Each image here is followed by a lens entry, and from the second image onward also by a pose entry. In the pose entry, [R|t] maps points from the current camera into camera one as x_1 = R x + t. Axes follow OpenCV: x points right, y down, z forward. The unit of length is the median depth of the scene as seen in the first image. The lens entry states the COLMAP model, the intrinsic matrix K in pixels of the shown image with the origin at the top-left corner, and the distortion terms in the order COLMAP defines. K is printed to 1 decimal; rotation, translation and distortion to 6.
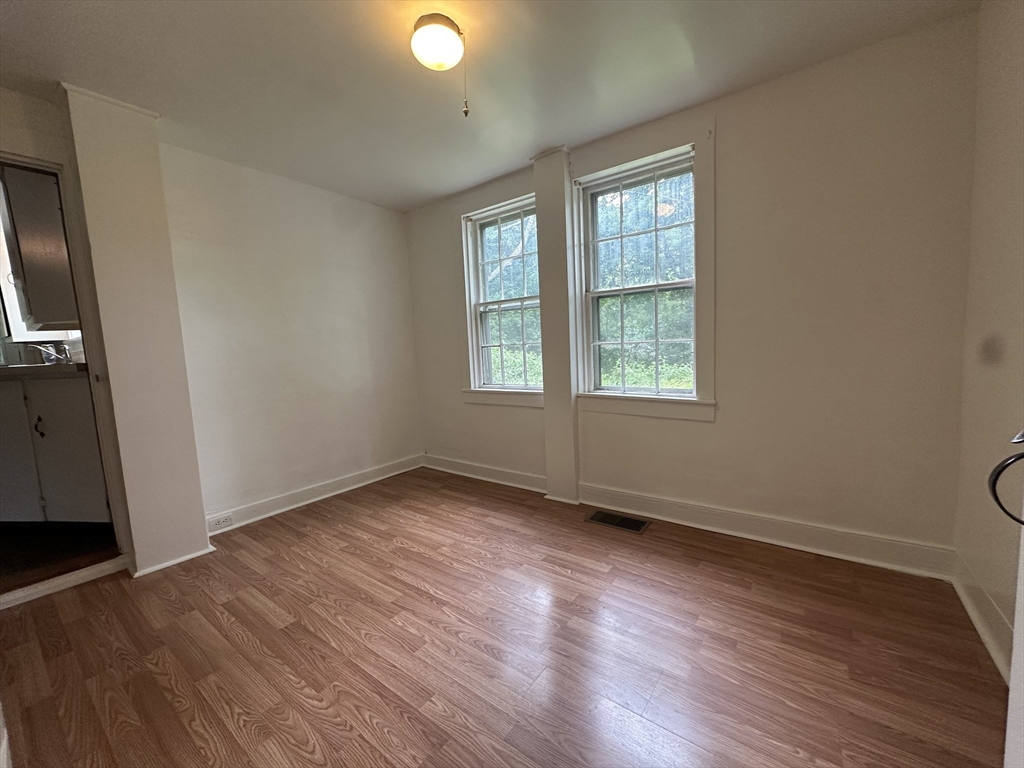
lens RADIAL K [[408.3, 0, 510.1], [0, 408.3, 383.9], [0, 0, 1]] dist [-0.001723, 0.000347]
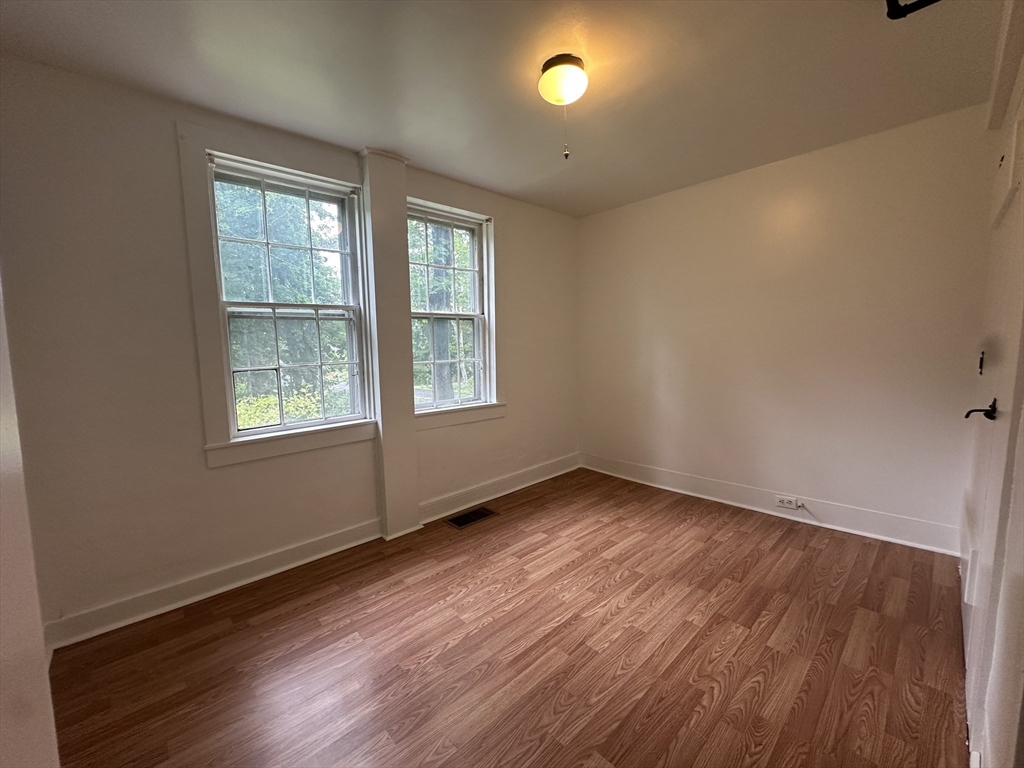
lens RADIAL K [[408.3, 0, 510.1], [0, 408.3, 383.9], [0, 0, 1]] dist [-0.001723, 0.000347]
pose [[0.185316, -0.062228, 0.980707, -1.044743], [0.102832, 0.993742, 0.043624, -0.095844], [-0.977284, 0.092764, 0.190555, 0.816883]]
